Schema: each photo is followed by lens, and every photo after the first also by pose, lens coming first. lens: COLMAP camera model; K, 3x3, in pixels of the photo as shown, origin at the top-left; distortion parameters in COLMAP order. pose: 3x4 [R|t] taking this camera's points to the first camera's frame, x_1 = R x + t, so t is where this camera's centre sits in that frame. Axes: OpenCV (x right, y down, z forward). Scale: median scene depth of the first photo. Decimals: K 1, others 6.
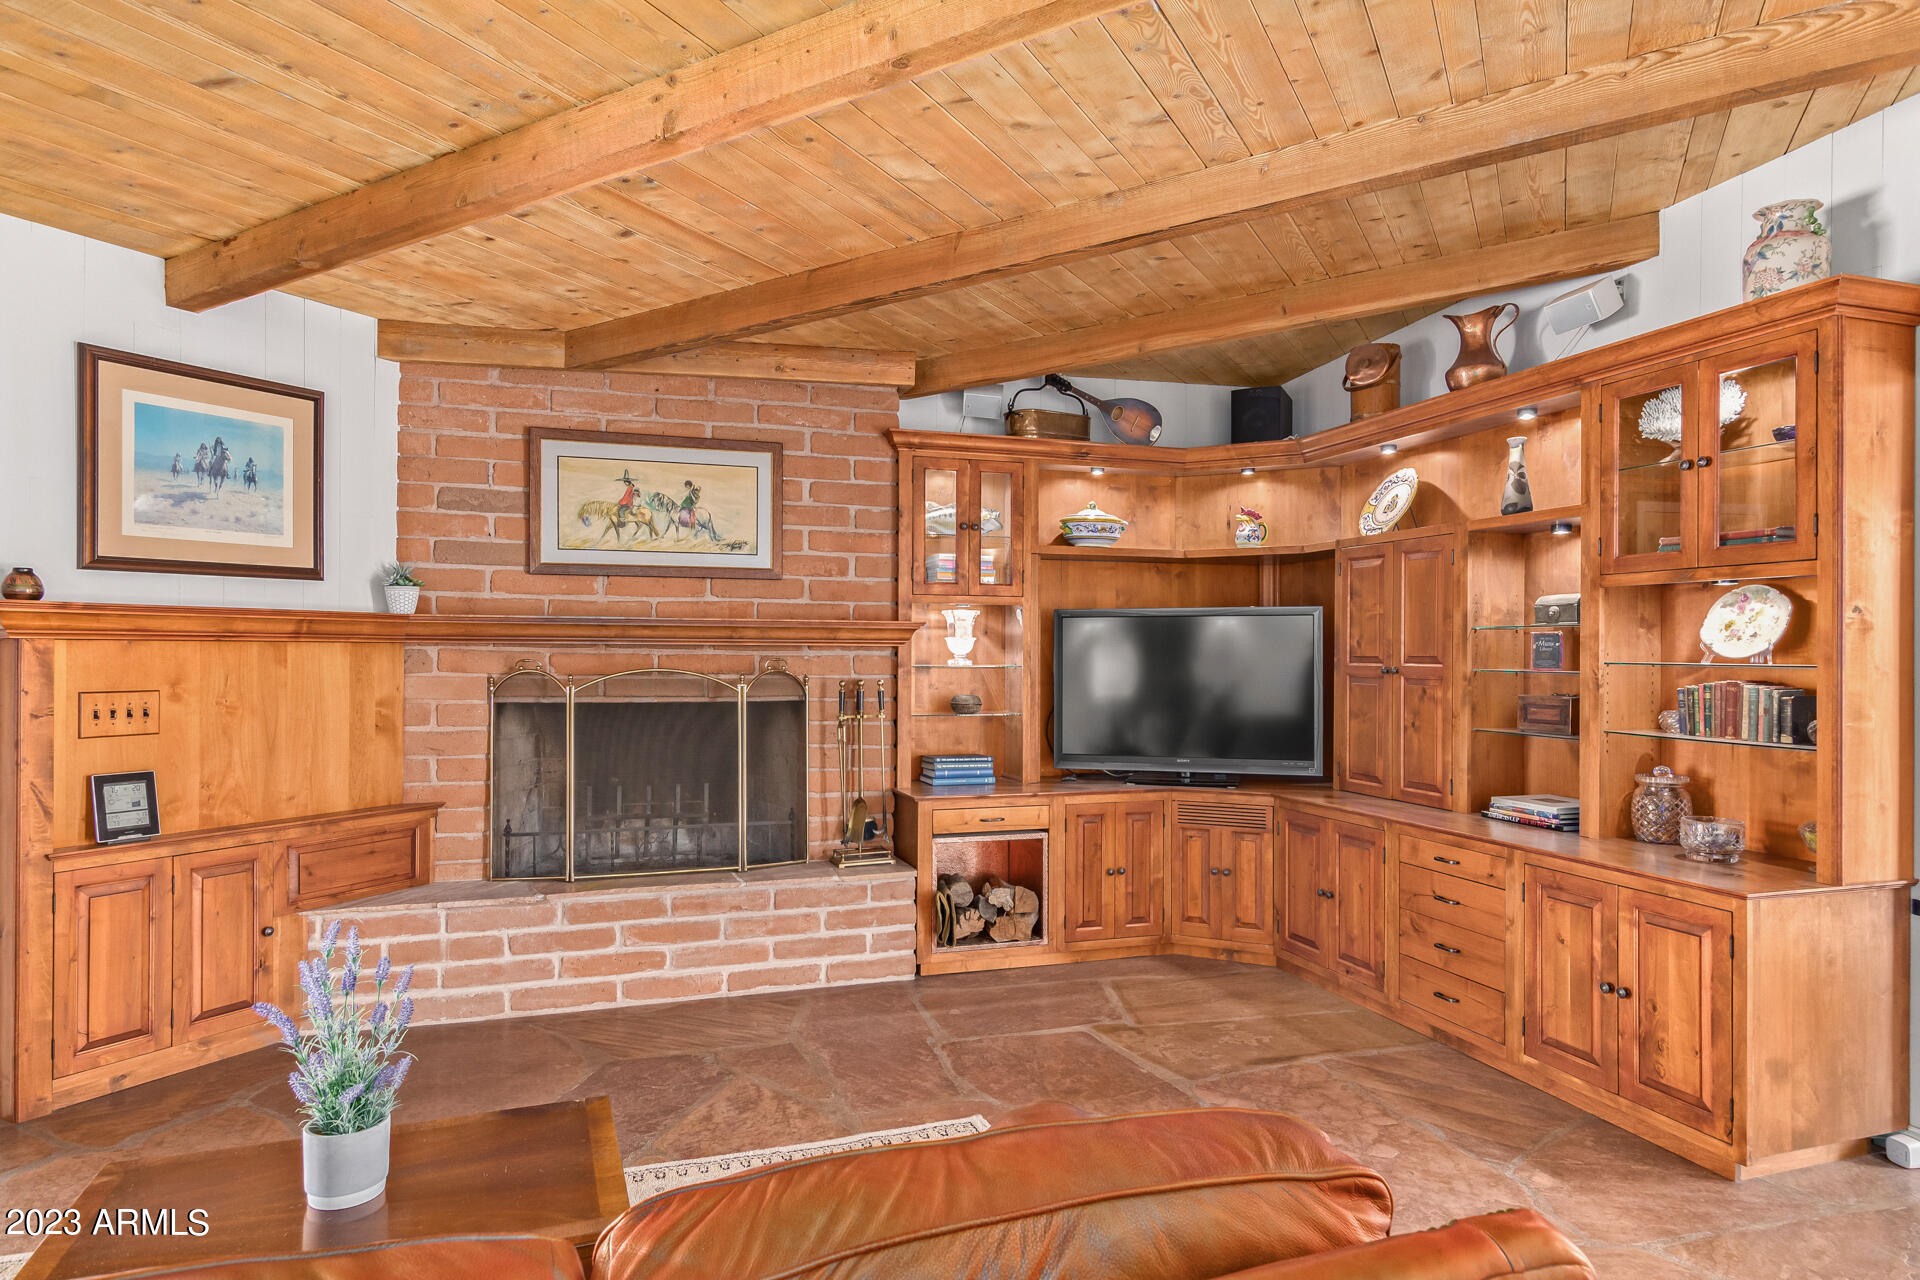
lens RADIAL K [[1131.8, 0, 965.1], [0, 1131.8, 651.1], [0, 0, 1]] dist [0.016769, 0.003933]
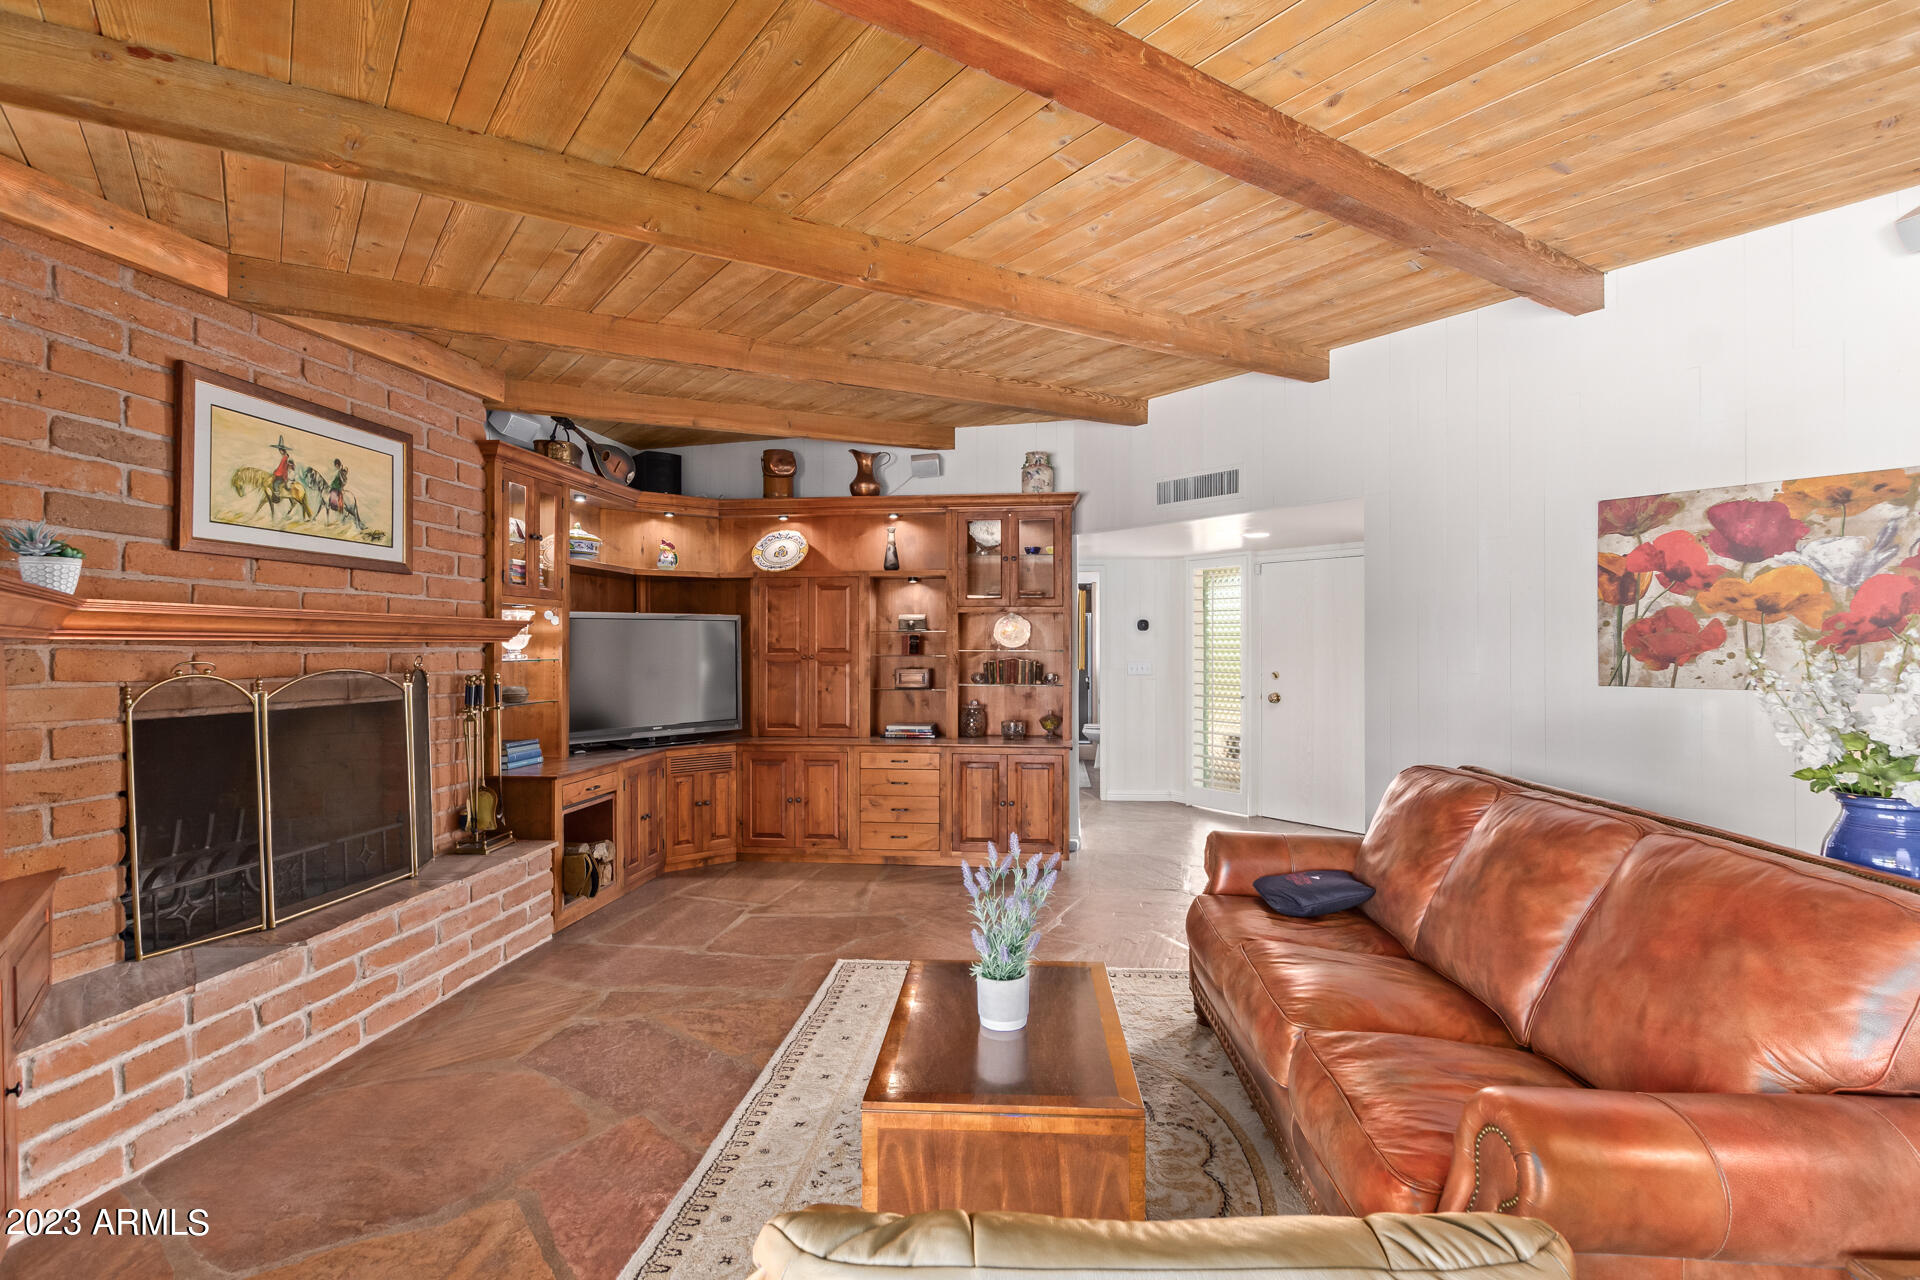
lens RADIAL K [[907.5, 0, 967.0], [0, 907.5, 647.5], [0, 0, 1]] dist [-0.002156, -0.001787]
pose [[0.416691, -0.007639, 0.909016, -0.722808], [0.008892, 0.999951, 0.004327, 0.000158], [-0.909005, 0.006280, 0.416739, 0.259291]]
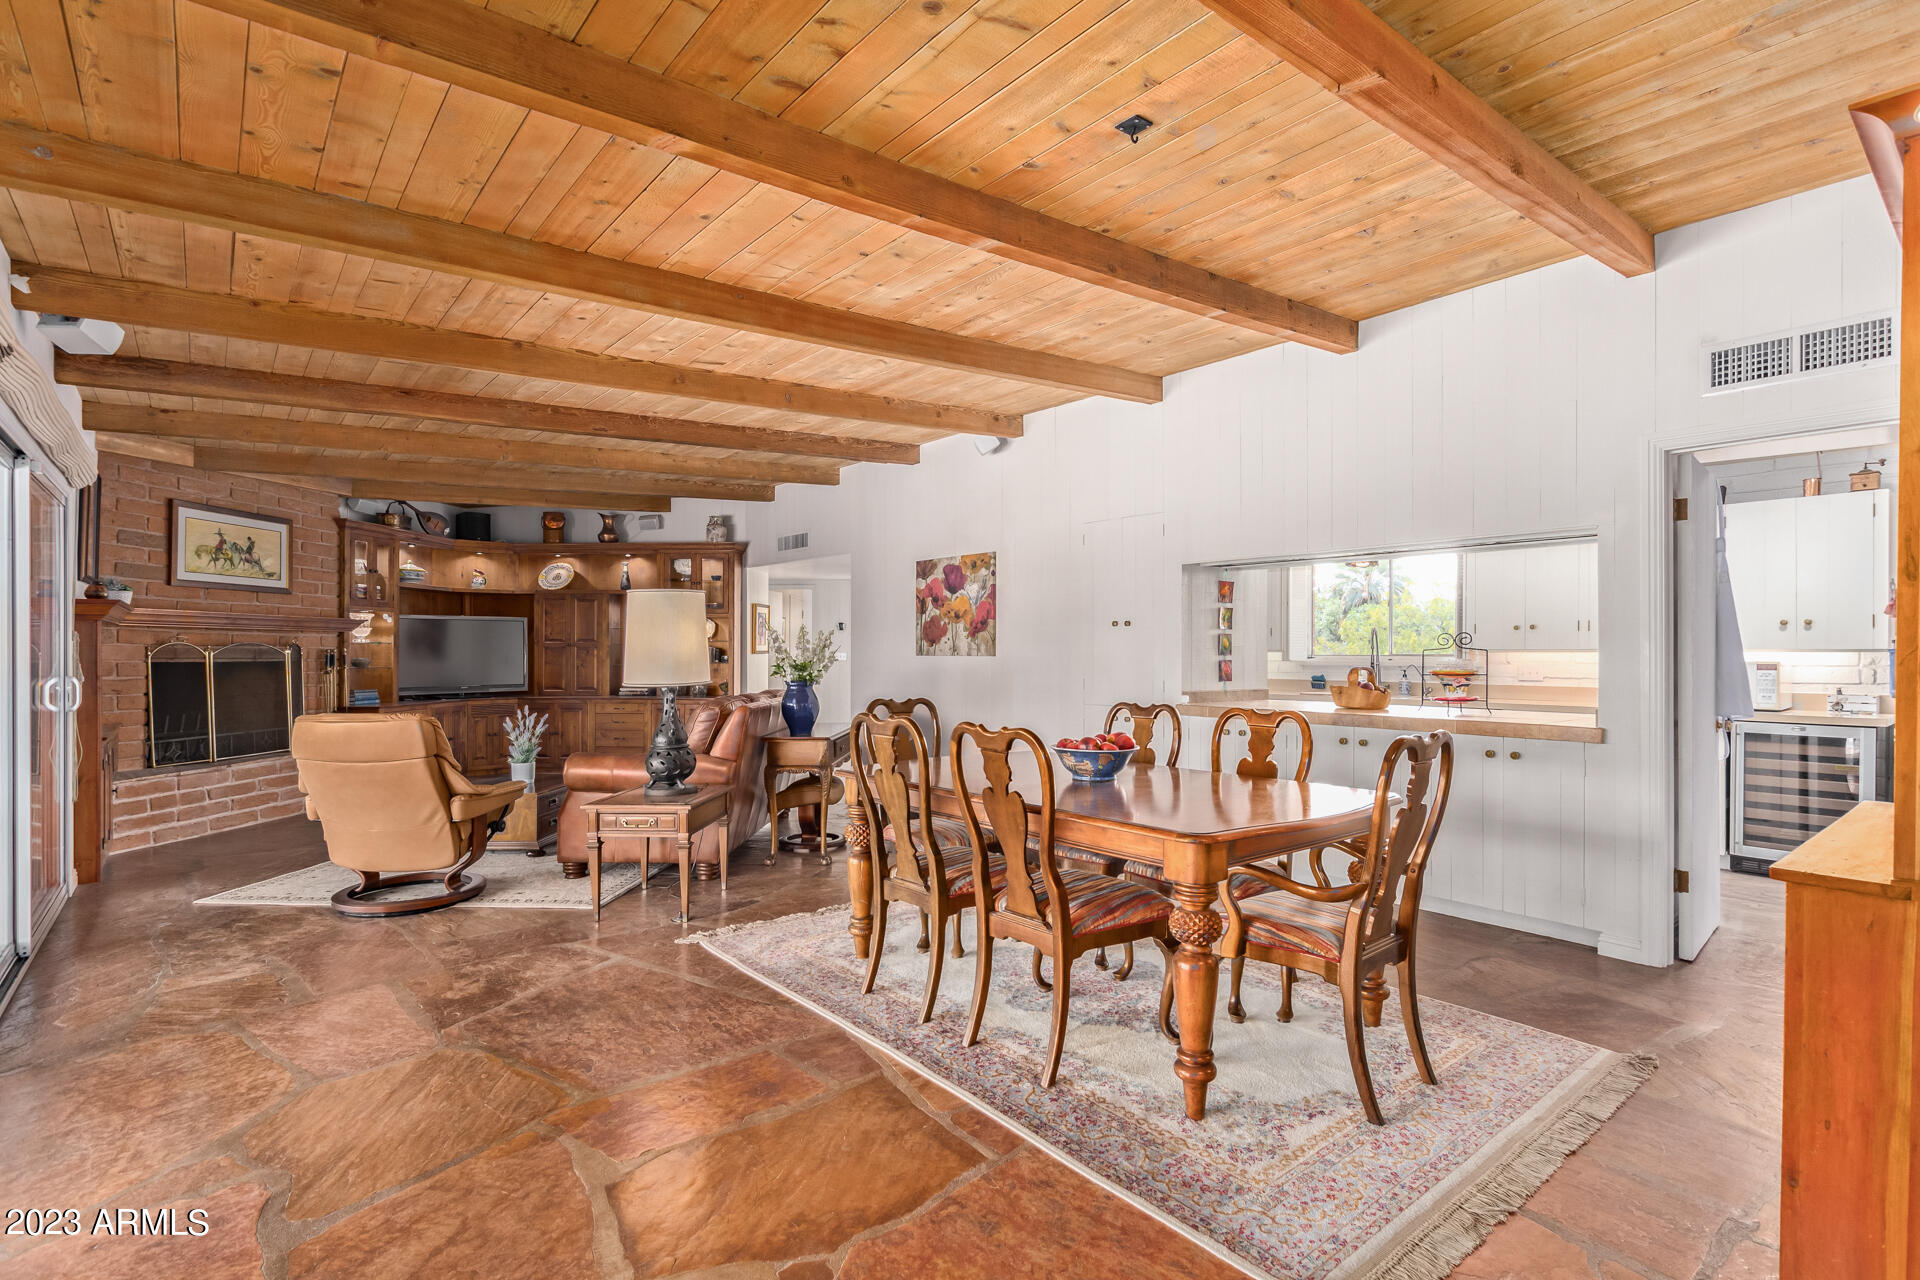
lens RADIAL K [[907.5, 0, 987.9], [0, 907.5, 655.0], [0, 0, 1]] dist [-0.002156, -0.001787]
pose [[0.365446, -0.007358, 0.930804, -1.197887], [0.005257, 0.999969, 0.005841, 0.034366], [-0.930818, 0.002758, 0.365473, -0.624655]]
